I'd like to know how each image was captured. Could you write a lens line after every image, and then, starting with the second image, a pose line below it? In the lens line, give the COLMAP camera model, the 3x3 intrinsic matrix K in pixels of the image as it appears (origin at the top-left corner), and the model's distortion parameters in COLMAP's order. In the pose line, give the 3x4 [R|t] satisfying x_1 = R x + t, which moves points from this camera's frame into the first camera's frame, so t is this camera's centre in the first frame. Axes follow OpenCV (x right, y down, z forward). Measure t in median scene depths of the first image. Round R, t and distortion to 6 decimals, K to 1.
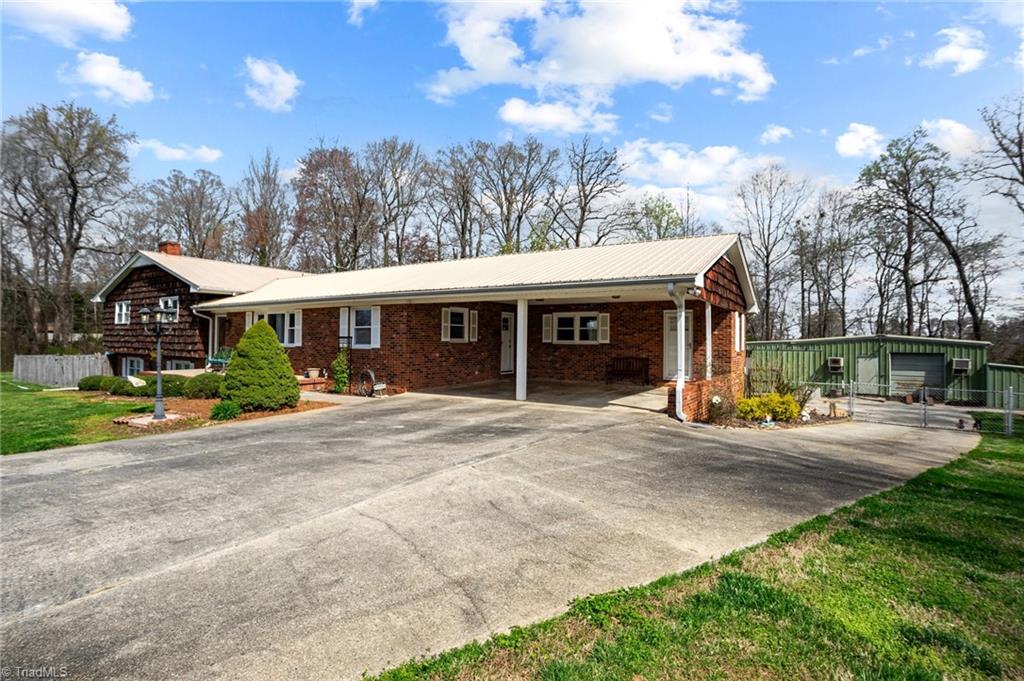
lens RADIAL K [[511.5, 0, 505.8], [0, 511.5, 334.2], [0, 0, 1]] dist [-0.066183, 0.031320]
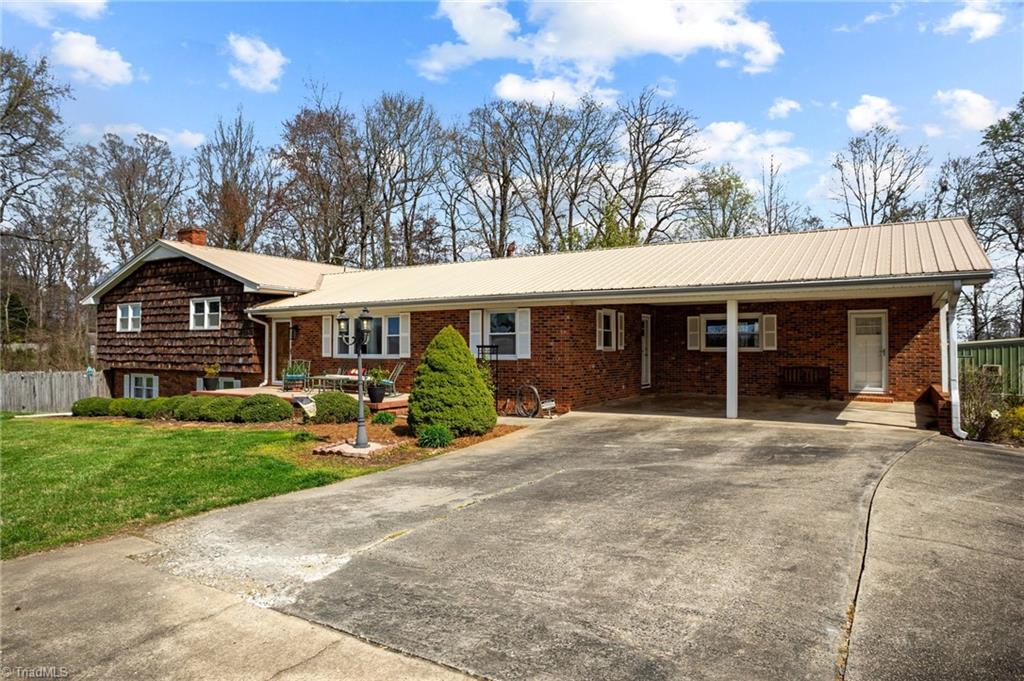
lens RADIAL K [[640.8, 0, 512.0], [0, 640.8, 340.5], [0, 0, 1]] dist [-0.056338, 0.051714]
pose [[0.999614, -0.009131, 0.026228, -0.224359], [0.009096, 0.999958, 0.001431, -0.003203], [-0.026240, -0.001192, 0.999655, -0.030910]]
